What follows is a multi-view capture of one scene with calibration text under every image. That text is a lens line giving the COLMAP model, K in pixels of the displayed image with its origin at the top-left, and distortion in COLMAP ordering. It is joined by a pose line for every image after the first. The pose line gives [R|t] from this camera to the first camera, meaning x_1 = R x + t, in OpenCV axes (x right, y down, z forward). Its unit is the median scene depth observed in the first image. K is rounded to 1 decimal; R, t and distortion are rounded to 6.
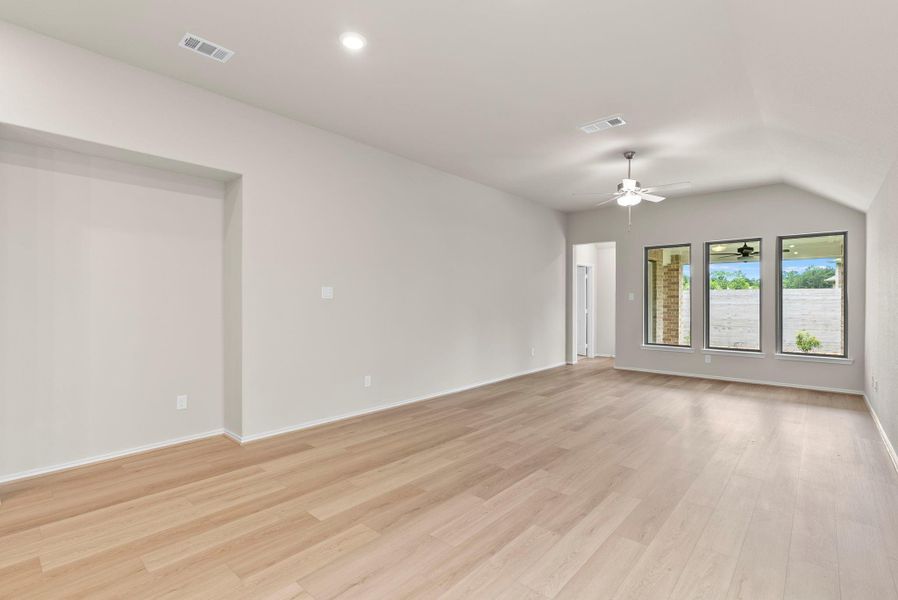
lens RADIAL K [[419.2, 0, 454.4], [0, 419.2, 296.6], [0, 0, 1]] dist [-0.003207, -0.000161]
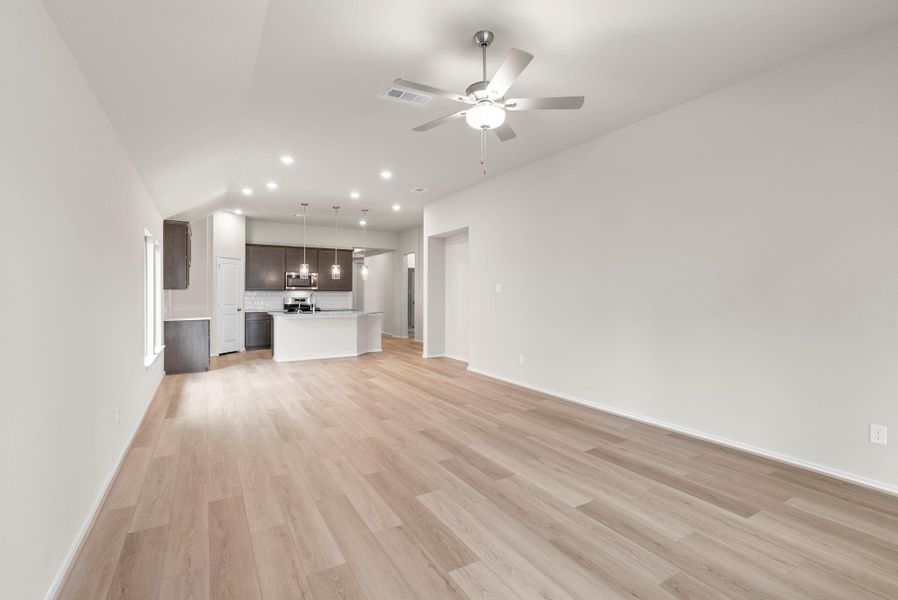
lens RADIAL K [[419.2, 0, 454.4], [0, 419.2, 296.6], [0, 0, 1]] dist [-0.003207, -0.000161]
pose [[-0.306782, 0.007795, -0.951748, 0.918182], [0.008476, 0.999949, 0.005457, 0.009171], [0.951742, -0.006393, -0.306832, 1.078234]]
